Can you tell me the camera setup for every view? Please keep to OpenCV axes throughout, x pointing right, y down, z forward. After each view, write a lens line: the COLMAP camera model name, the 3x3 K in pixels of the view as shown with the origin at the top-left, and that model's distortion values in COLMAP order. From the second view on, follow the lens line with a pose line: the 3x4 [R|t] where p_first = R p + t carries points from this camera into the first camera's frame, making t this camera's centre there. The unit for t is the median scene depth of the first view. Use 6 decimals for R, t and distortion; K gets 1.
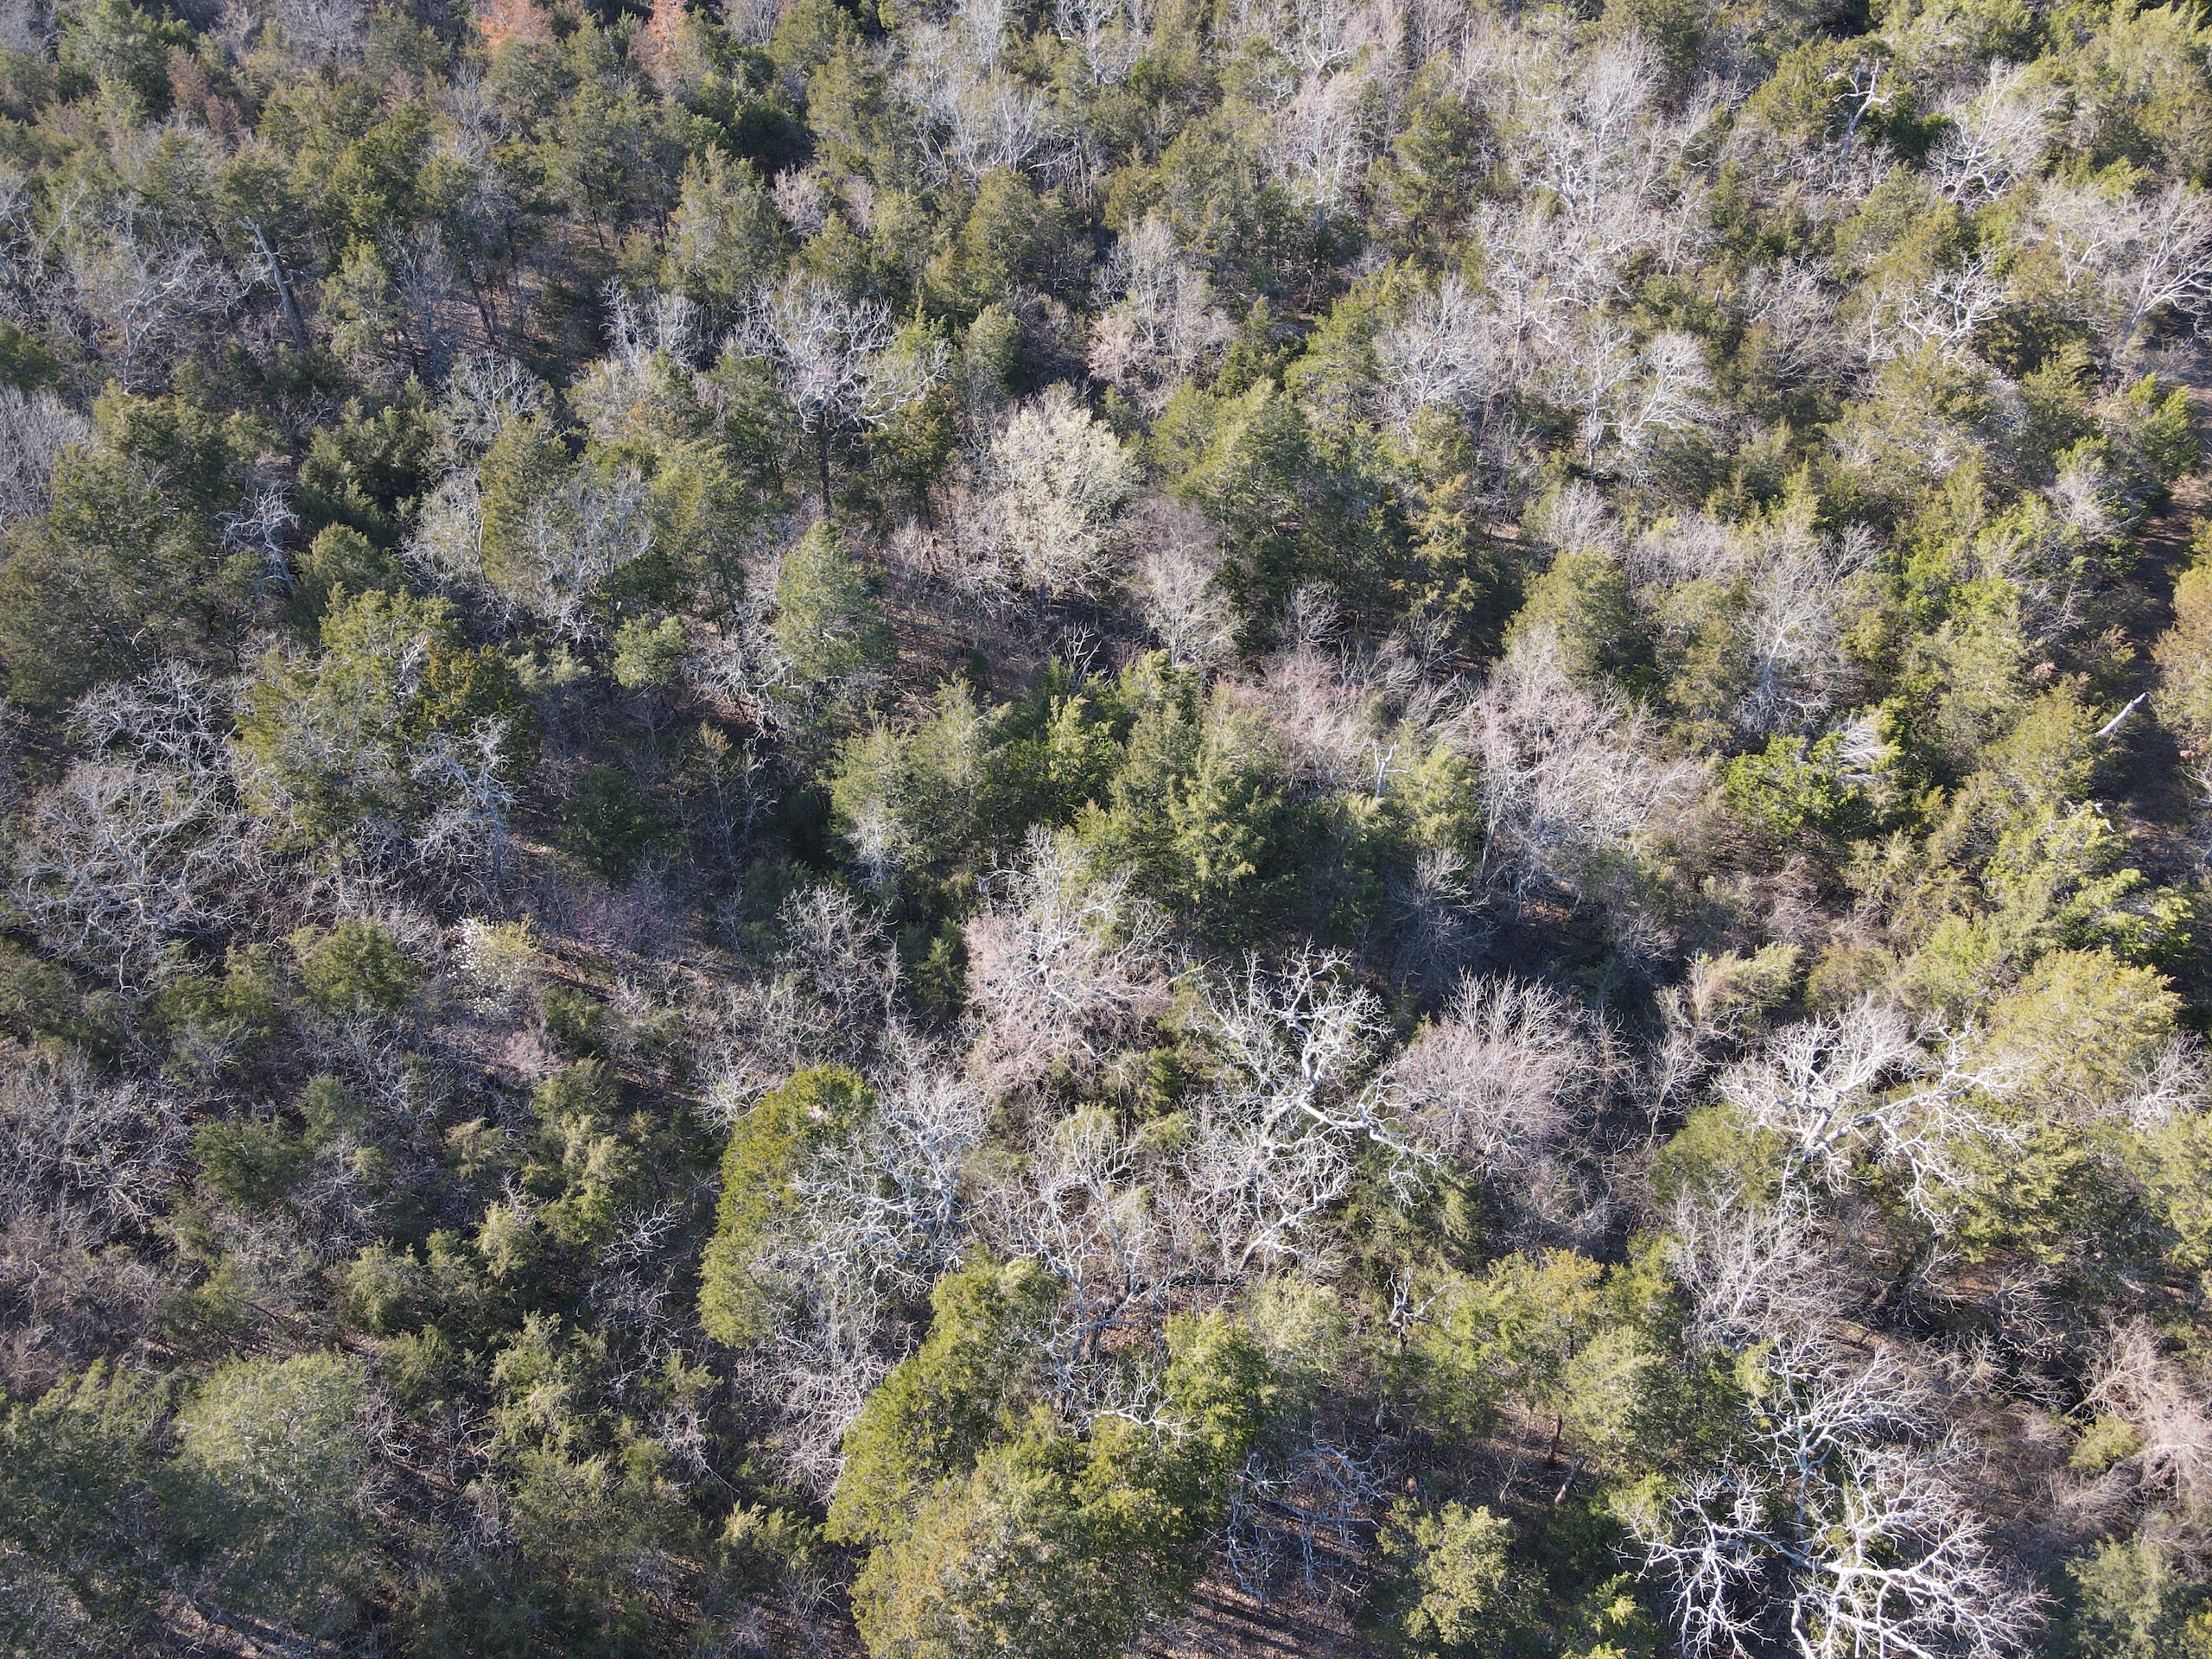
lens RADIAL K [[1610.4, 0, 1106.0], [0, 1610.4, 829.5], [0, 0, 1]] dist [0.007105, 0.006342]
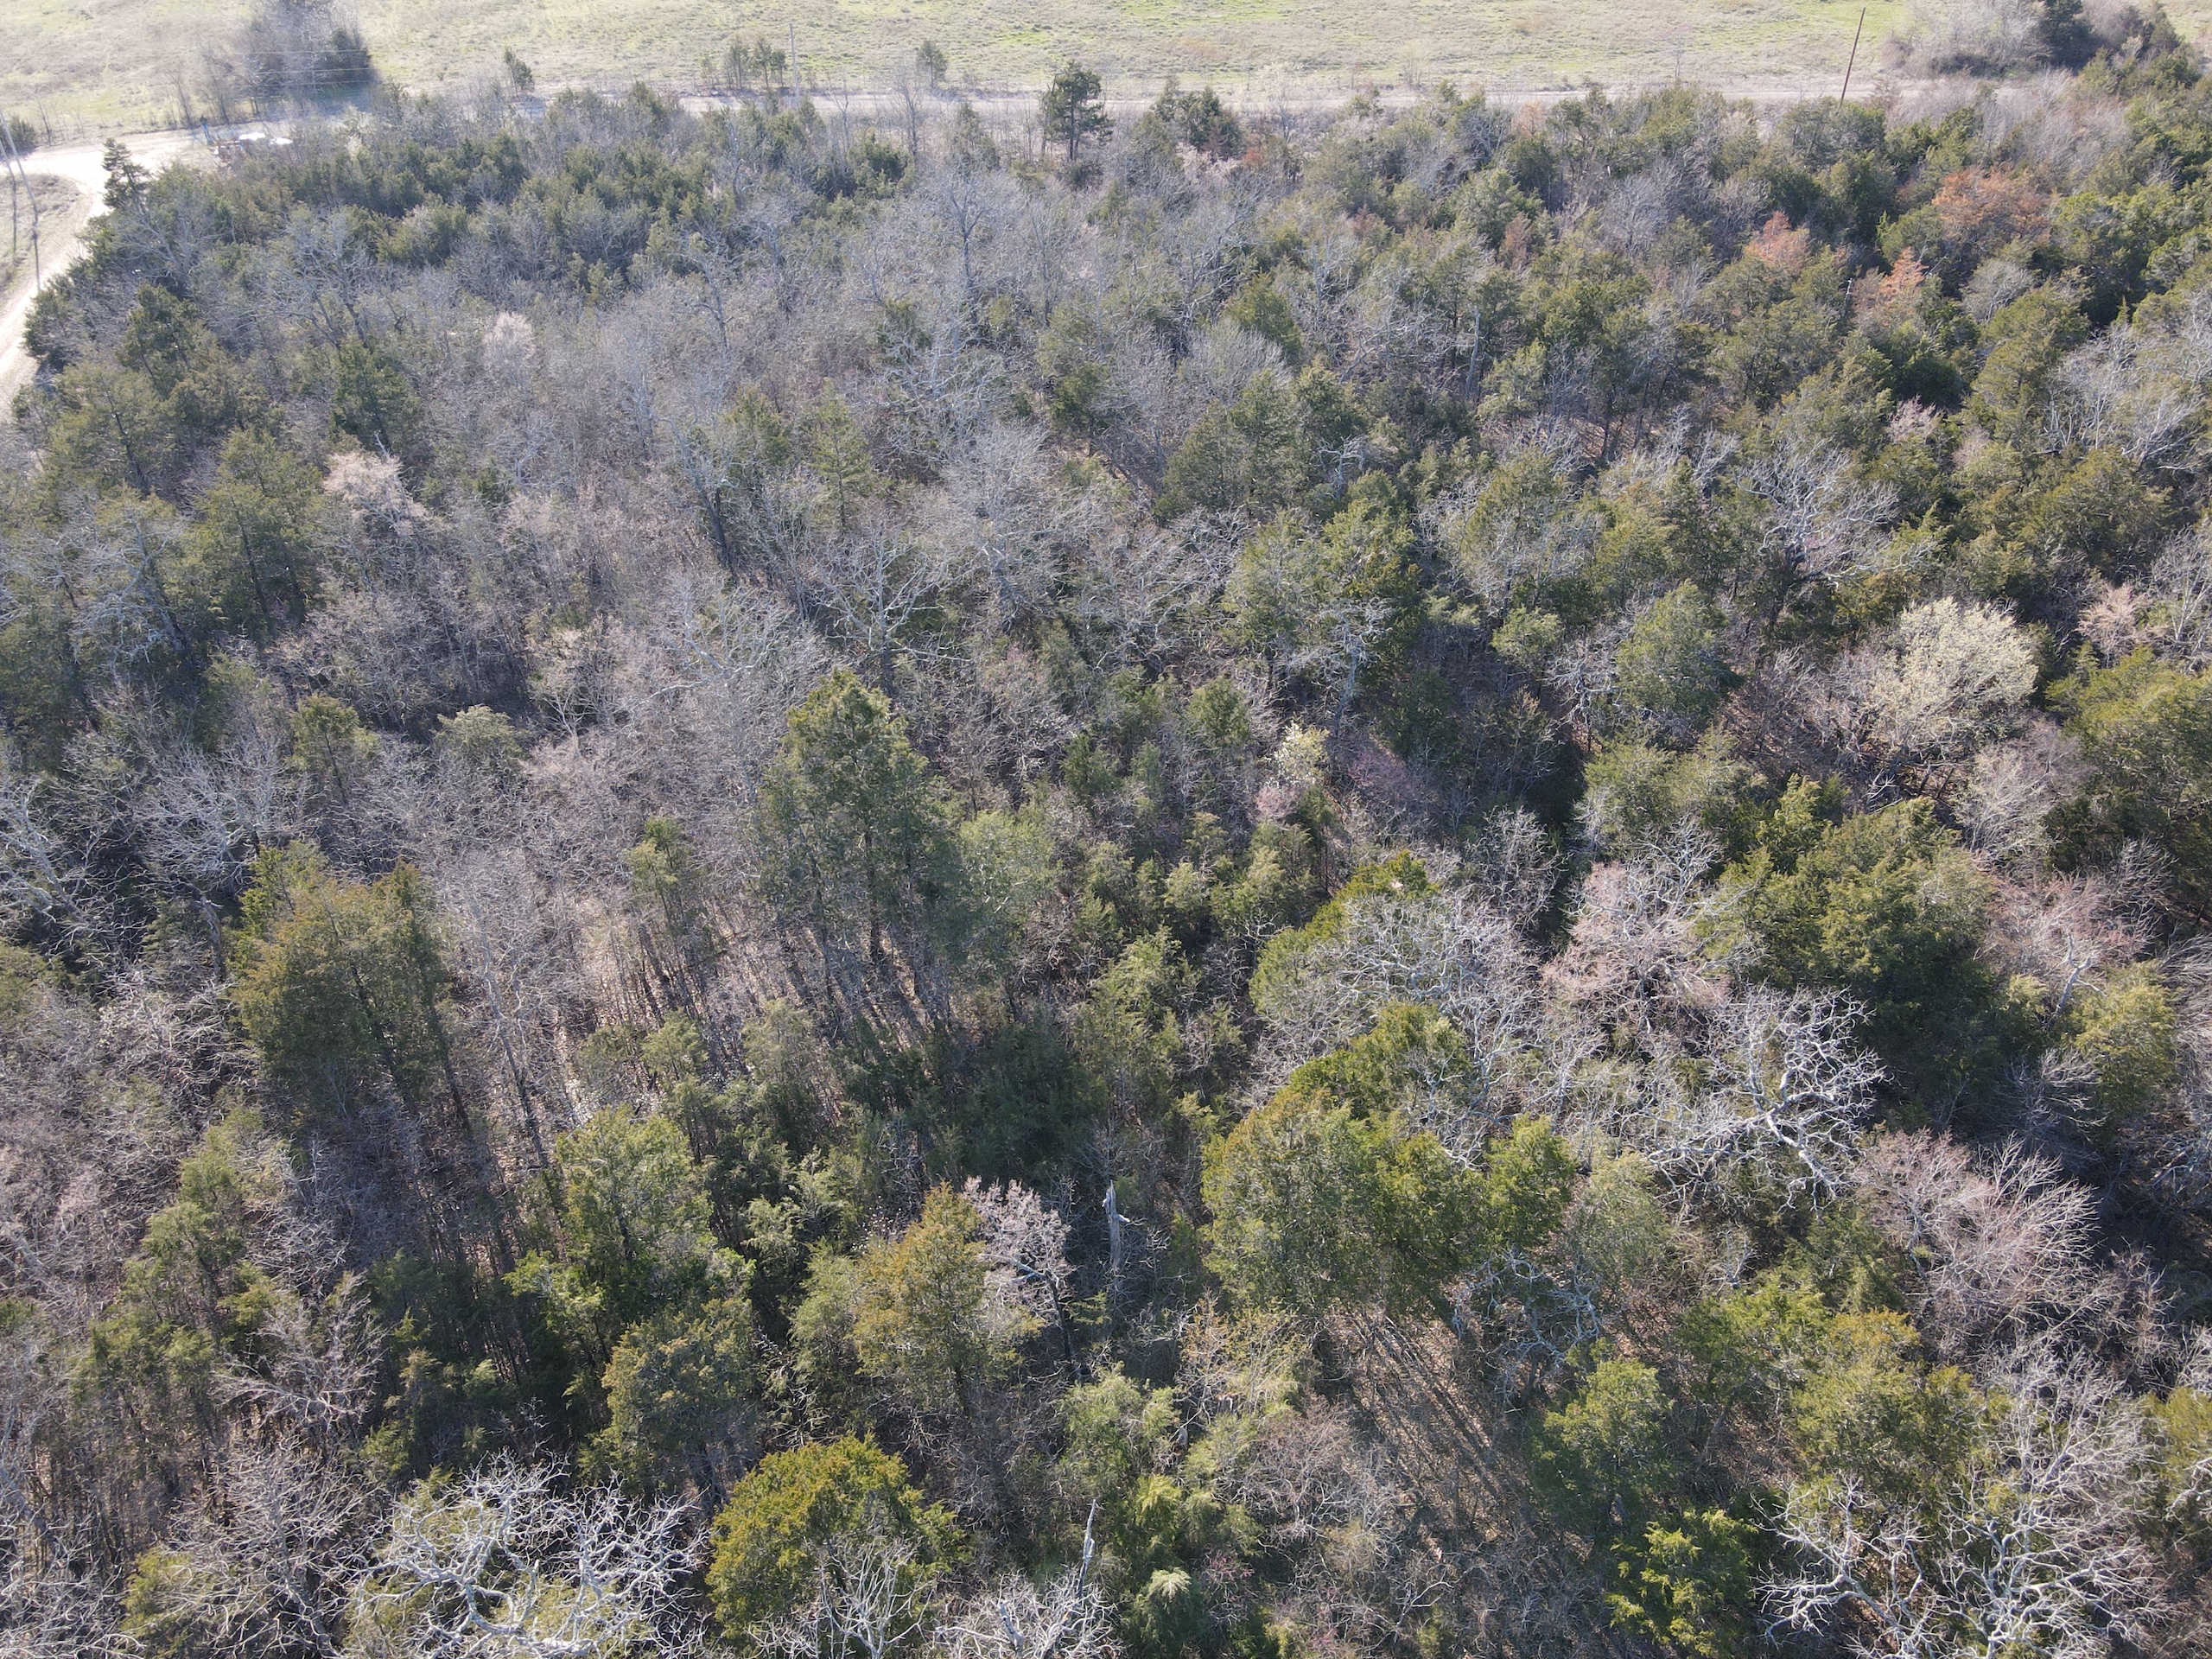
lens RADIAL K [[1610.4, 0, 1106.0], [0, 1610.4, 829.5], [0, 0, 1]] dist [0.007105, 0.006342]
pose [[0.688859, 0.423987, -0.587970, 0.316398], [-0.516622, 0.856128, 0.012089, 0.188145], [0.508503, 0.295431, 0.808793, -0.151372]]
